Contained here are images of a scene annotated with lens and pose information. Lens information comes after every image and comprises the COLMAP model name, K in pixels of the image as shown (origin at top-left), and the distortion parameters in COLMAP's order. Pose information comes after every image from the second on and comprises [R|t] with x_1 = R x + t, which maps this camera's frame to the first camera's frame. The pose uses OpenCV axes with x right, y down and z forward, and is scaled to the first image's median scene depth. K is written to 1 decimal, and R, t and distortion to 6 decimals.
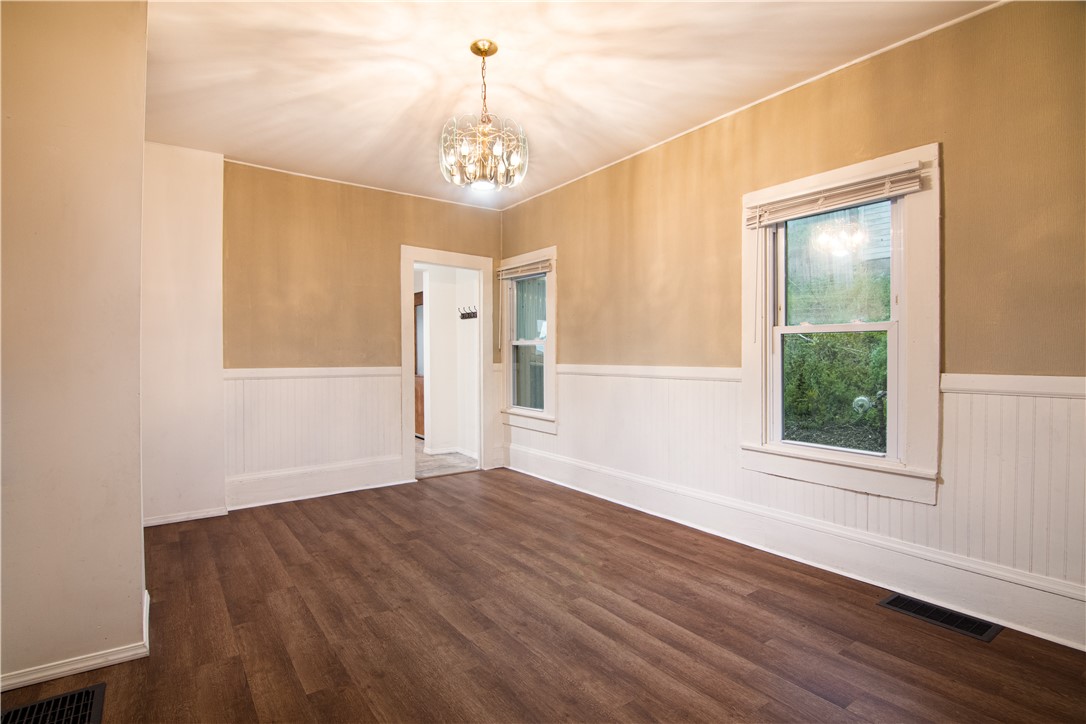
lens RADIAL K [[540.9, 0, 542.9], [0, 540.9, 357.8], [0, 0, 1]] dist [-0.024162, -0.000326]
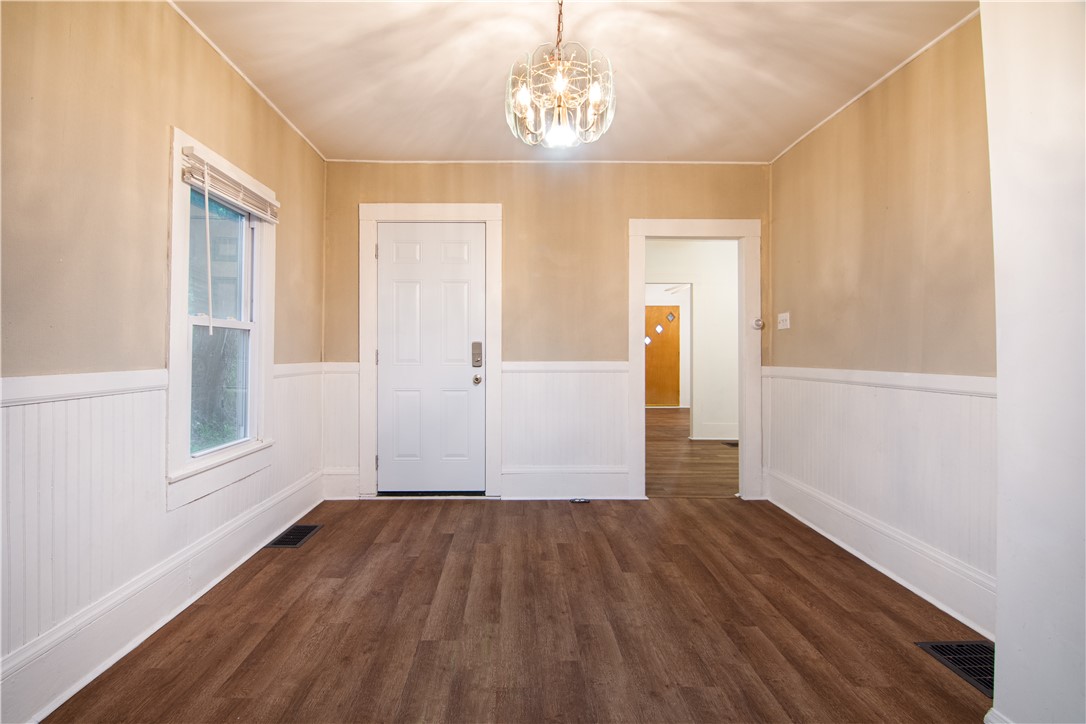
lens RADIAL K [[540.9, 0, 541.4], [0, 540.9, 353.7], [0, 0, 1]] dist [-0.024162, -0.000326]
pose [[-0.834828, -0.002341, 0.550505, -0.541914], [0.004435, 0.999930, 0.010977, -0.000281], [-0.550492, 0.011605, -0.834760, 1.755427]]
